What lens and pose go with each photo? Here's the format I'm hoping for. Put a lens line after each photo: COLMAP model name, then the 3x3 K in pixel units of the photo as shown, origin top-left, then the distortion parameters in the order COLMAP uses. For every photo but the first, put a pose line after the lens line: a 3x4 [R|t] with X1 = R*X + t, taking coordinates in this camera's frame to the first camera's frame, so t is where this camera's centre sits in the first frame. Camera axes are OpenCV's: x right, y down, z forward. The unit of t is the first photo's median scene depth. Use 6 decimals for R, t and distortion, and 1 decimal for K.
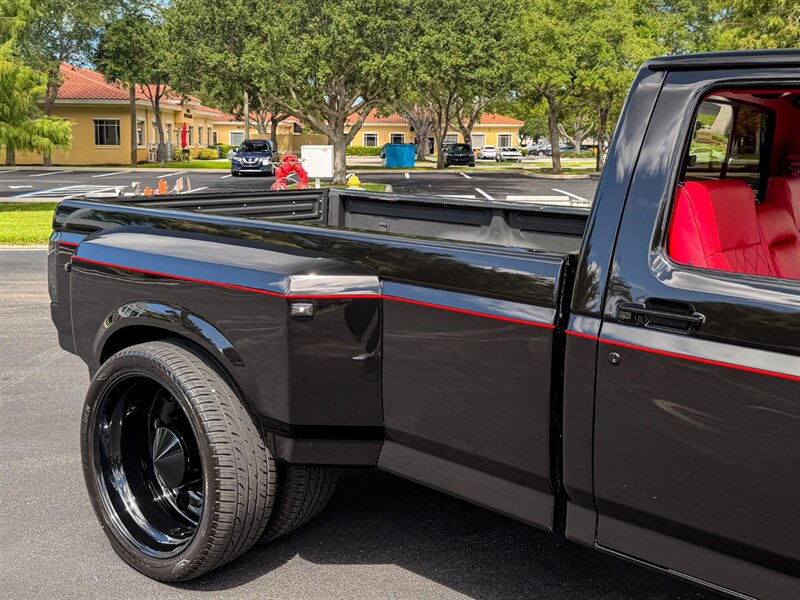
lens RADIAL K [[832.3, 0, 403.7], [0, 832.3, 223.4], [0, 0, 1]] dist [0.178298, -0.407289]
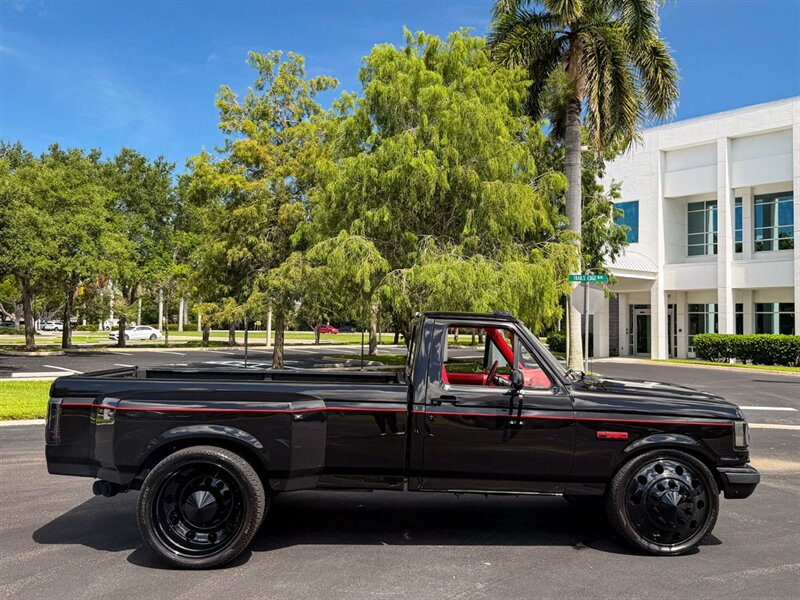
lens RADIAL K [[756.2, 0, 438.6], [0, 756.2, 284.7], [0, 0, 1]] dist [0.126618, -0.260052]
pose [[0.742274, 0.041286, 0.668824, -0.095015], [0.053038, 0.991349, -0.120058, 0.001142], [-0.667994, 0.124589, 0.733663, -0.063362]]
